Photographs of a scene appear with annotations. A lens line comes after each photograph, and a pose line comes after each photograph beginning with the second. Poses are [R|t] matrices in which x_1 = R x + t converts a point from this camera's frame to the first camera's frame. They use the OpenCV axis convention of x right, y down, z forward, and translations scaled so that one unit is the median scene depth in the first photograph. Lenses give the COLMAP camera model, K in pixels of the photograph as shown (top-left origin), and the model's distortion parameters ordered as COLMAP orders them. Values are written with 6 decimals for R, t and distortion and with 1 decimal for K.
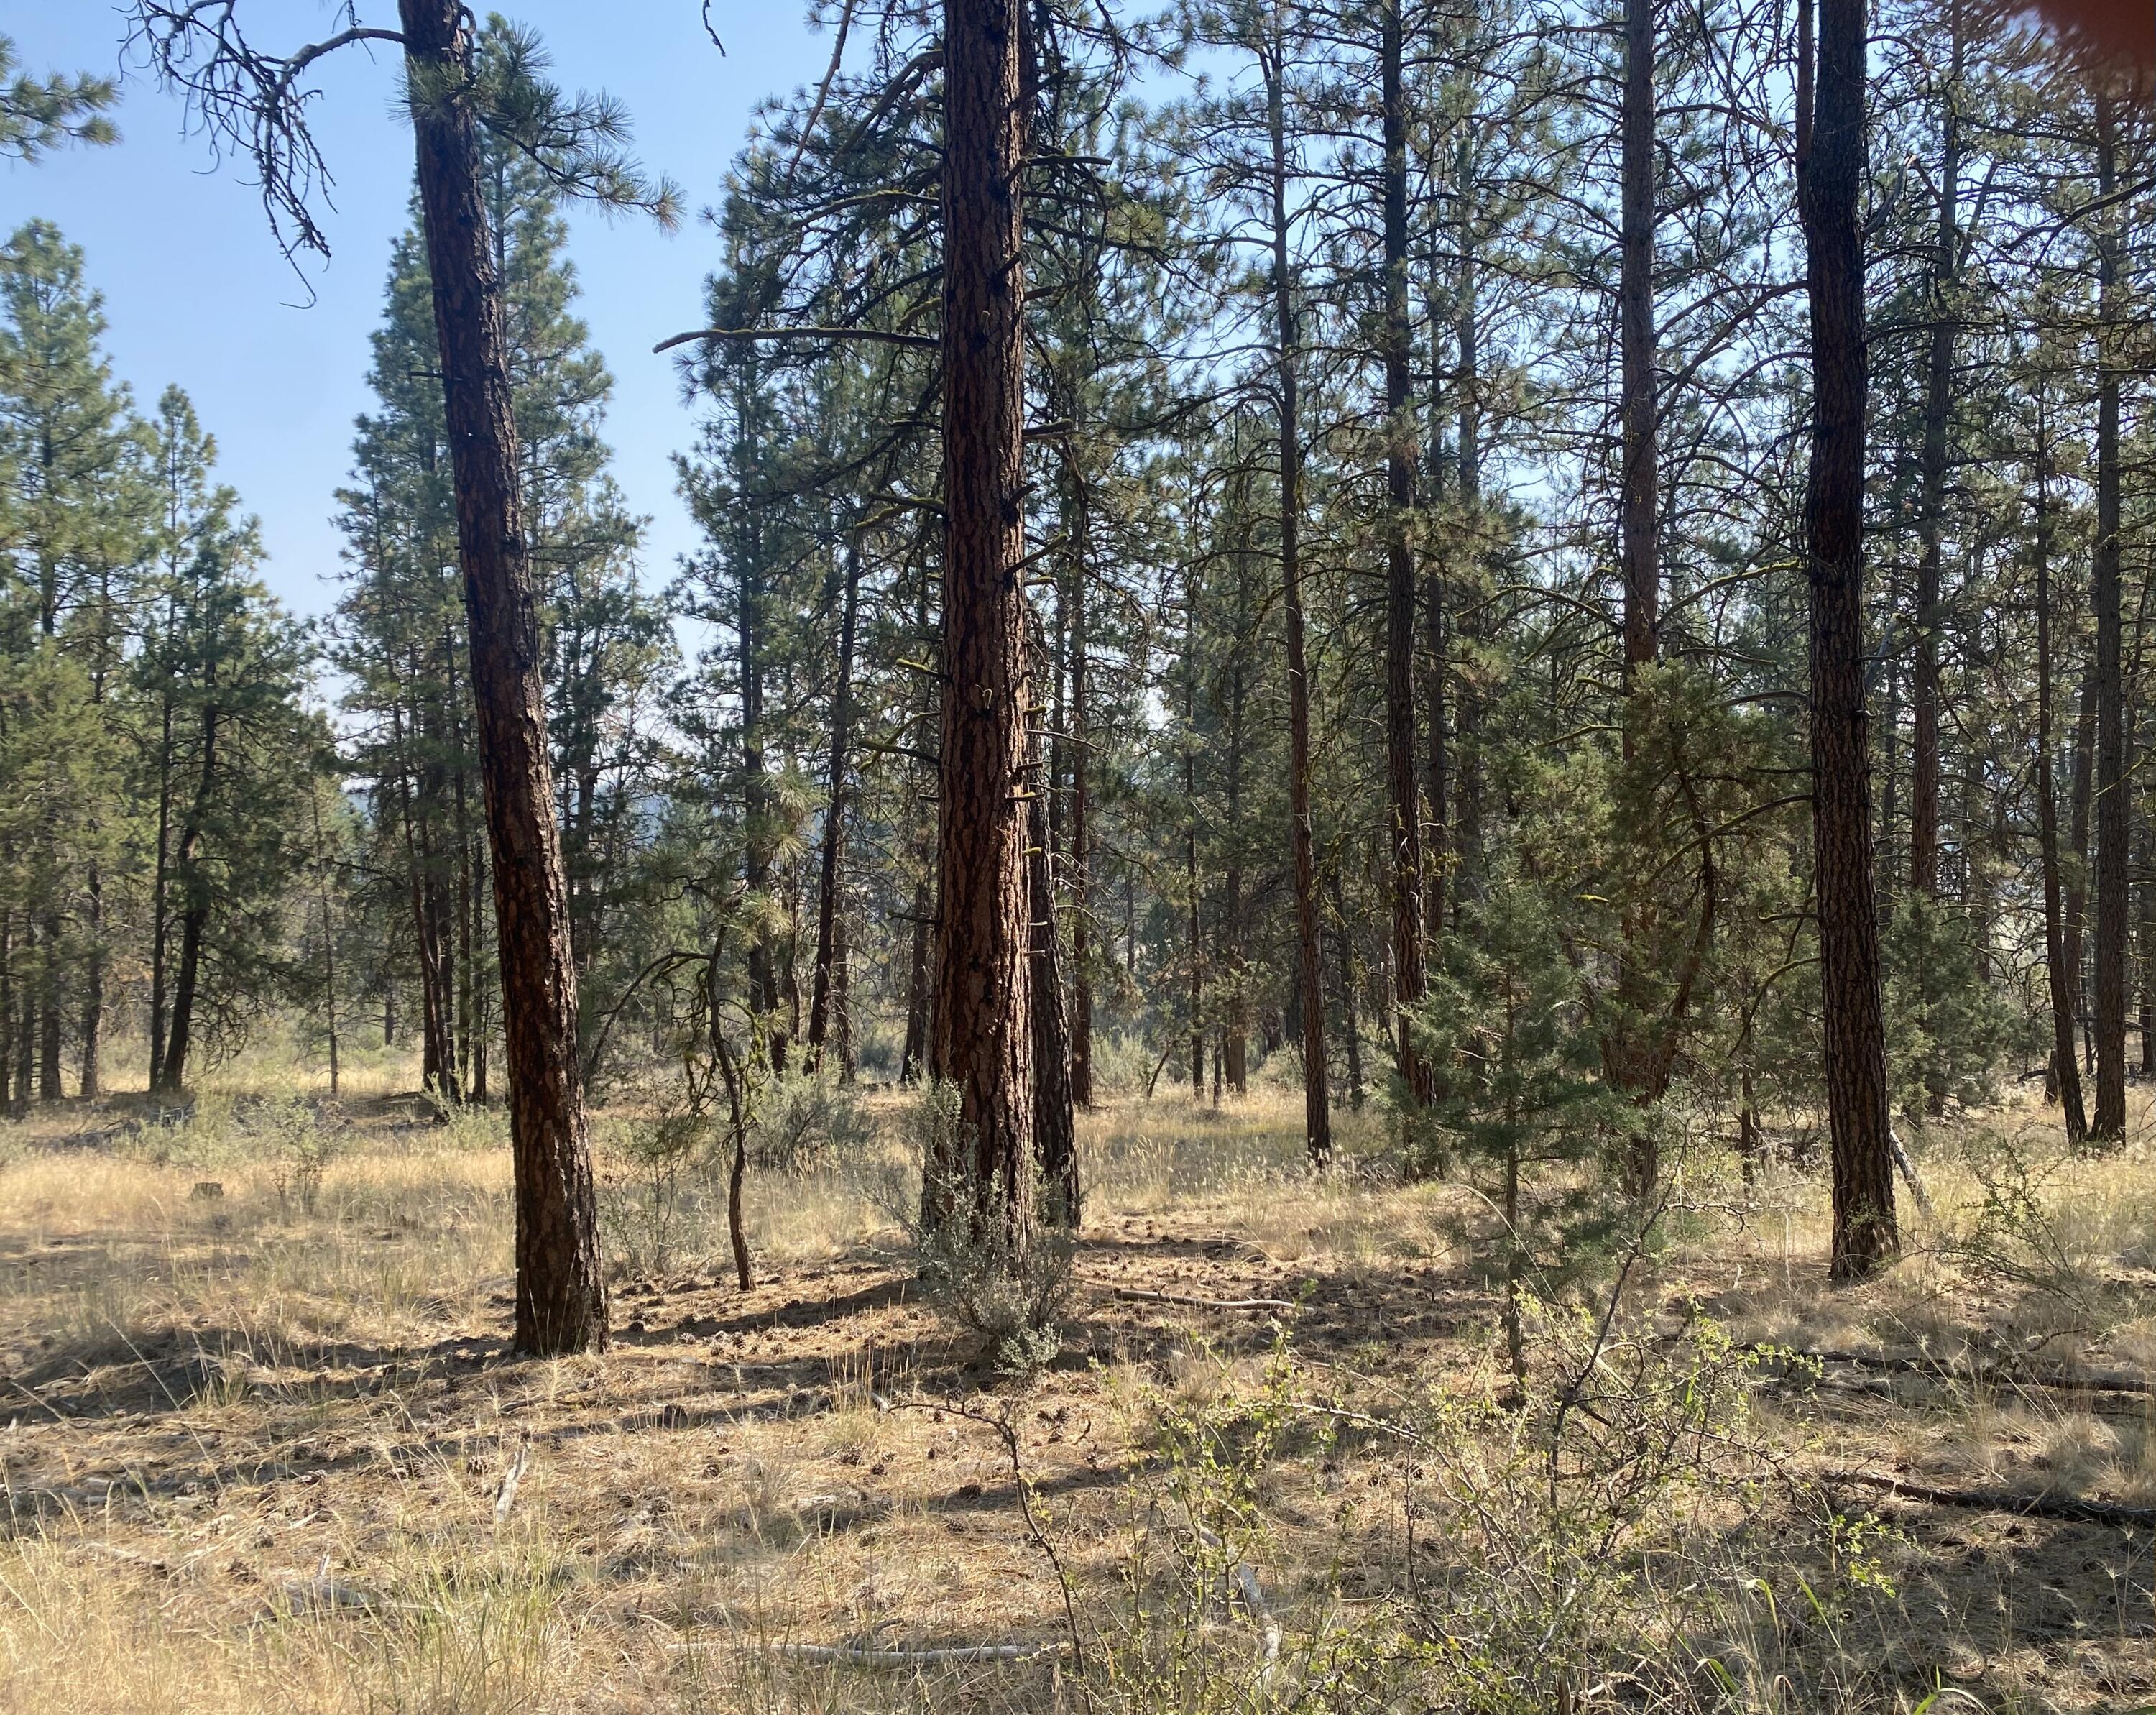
lens RADIAL K [[1765.0, 0, 1139.6], [0, 1765.0, 859.1], [0, 0, 1]] dist [0.007226, -0.006466]
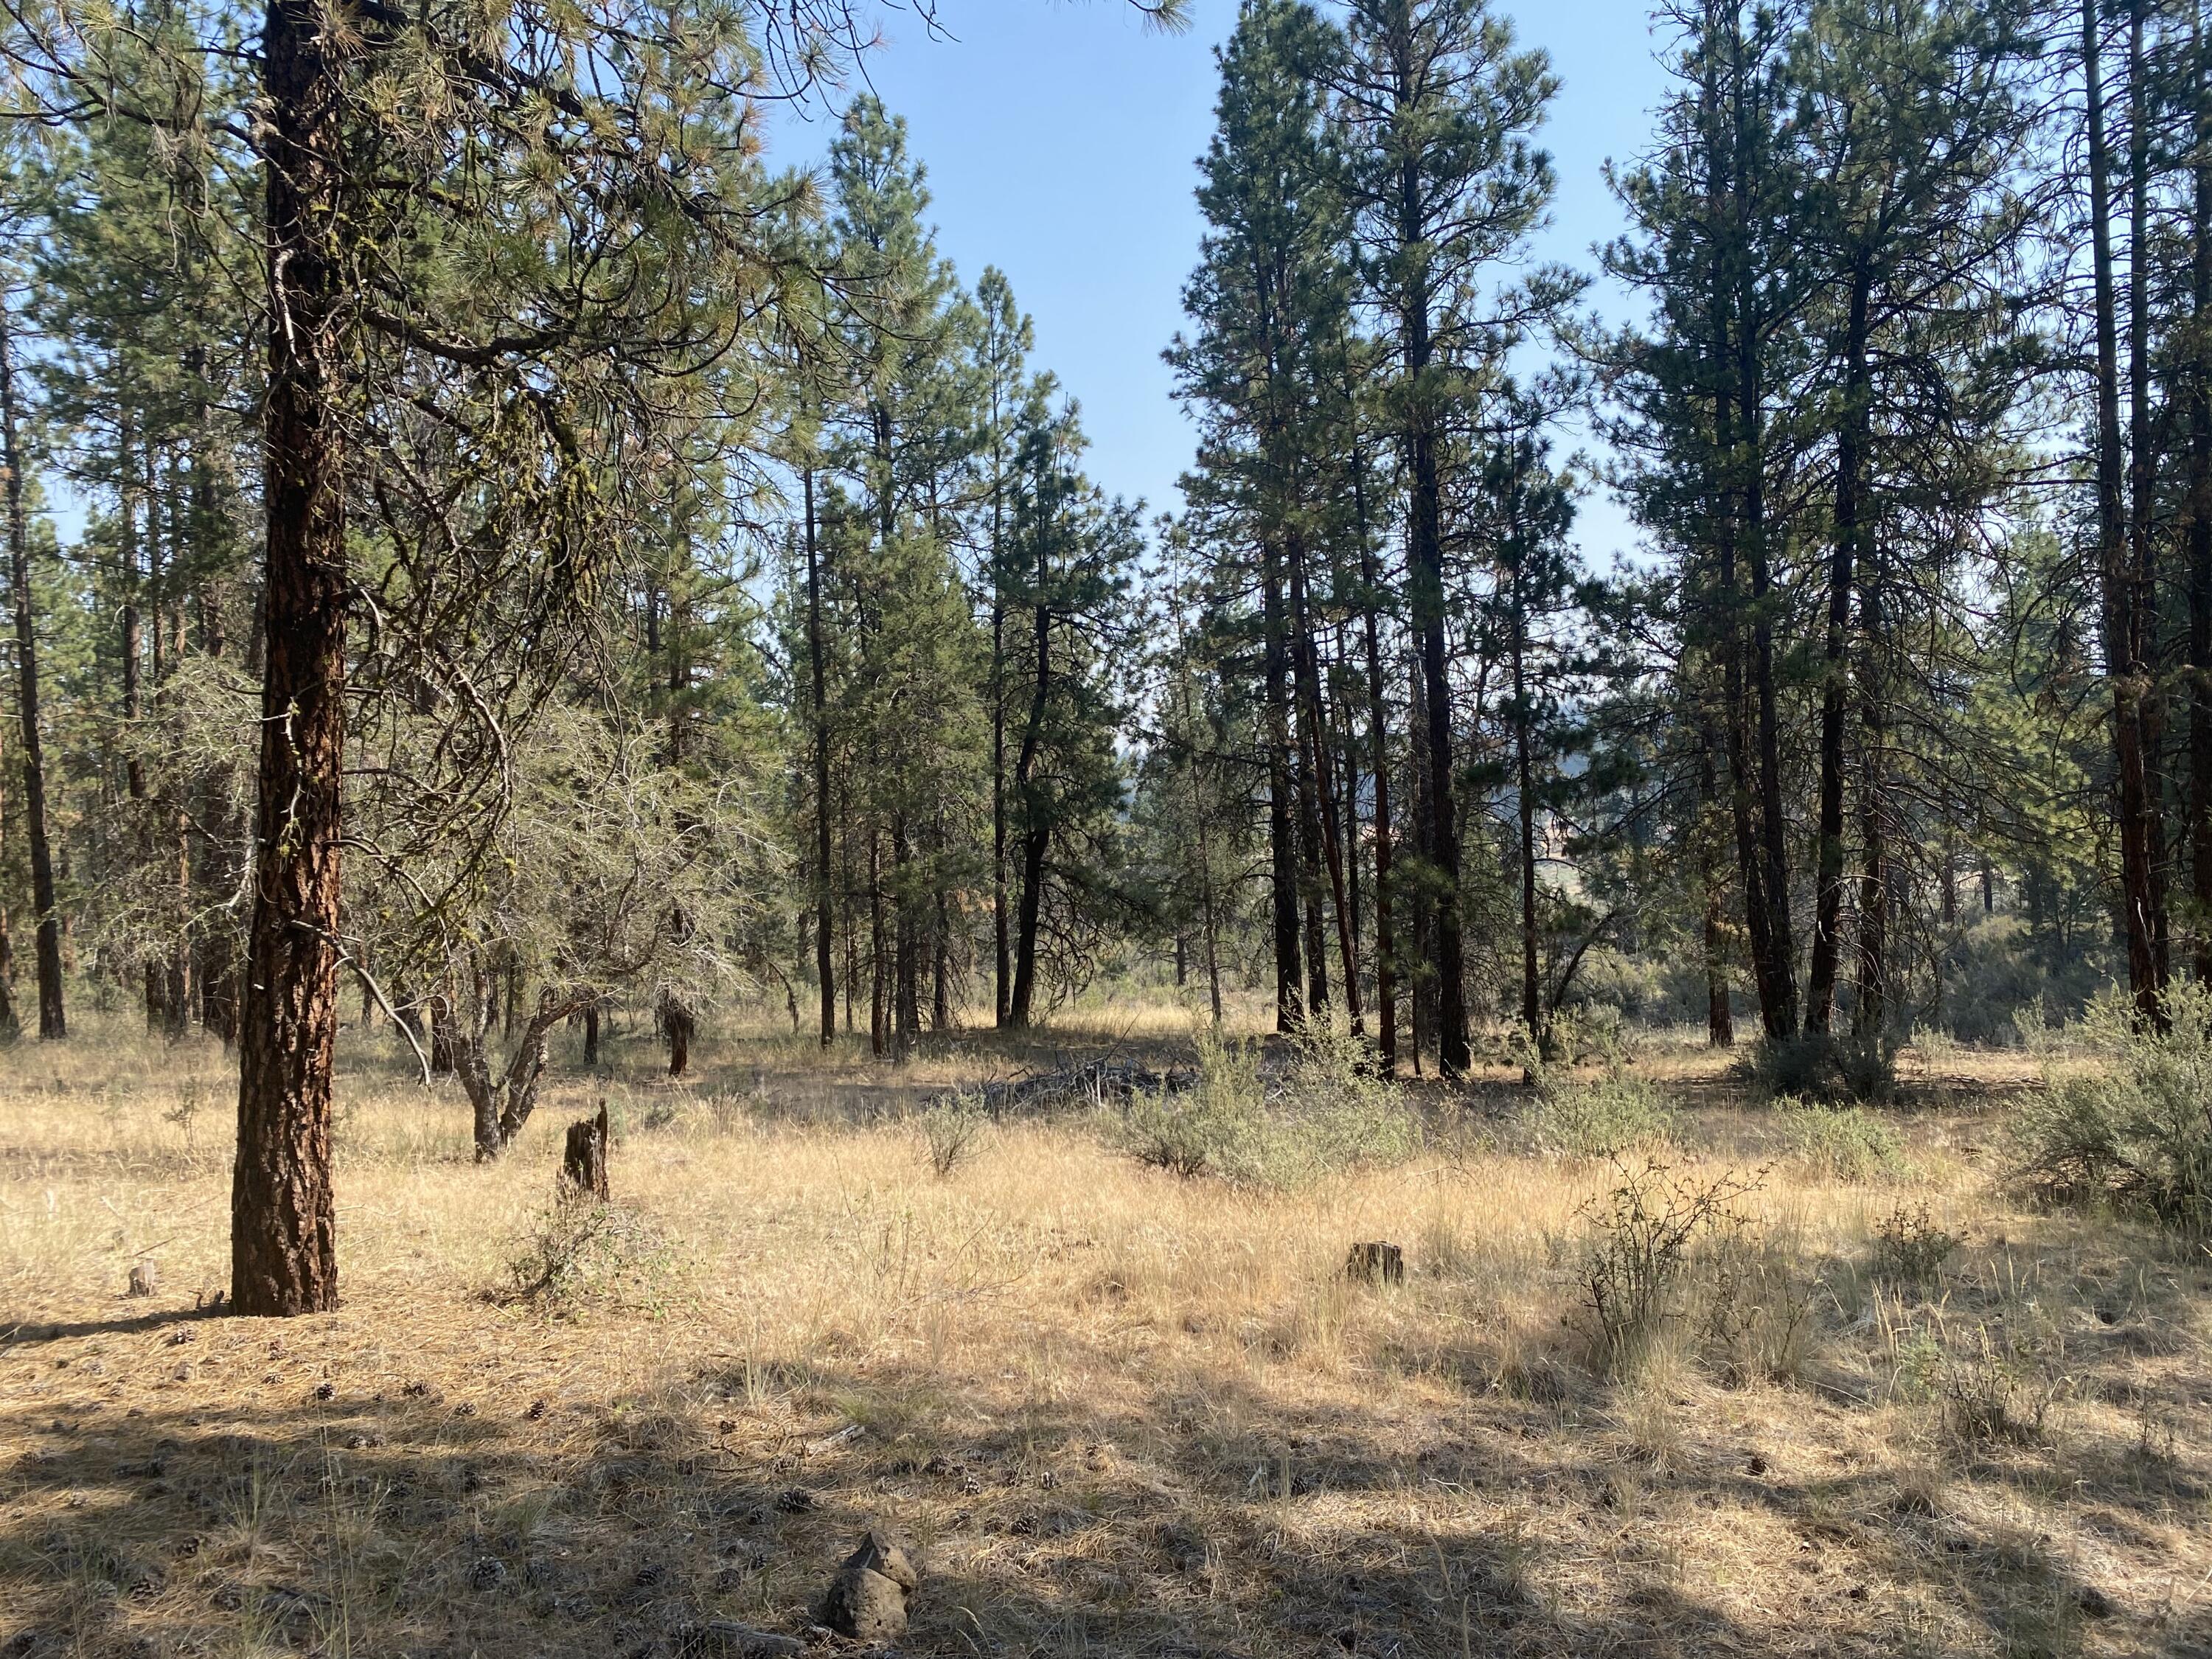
lens RADIAL K [[1698.3, 0, 1106.0], [0, 1698.3, 829.5], [0, 0, 1]] dist [0.035799, -0.045693]
pose [[0.921859, -0.033648, -0.386062, -0.158145], [0.038226, 0.999260, 0.004185, 0.024624], [0.385636, -0.018616, 0.922463, 0.197914]]
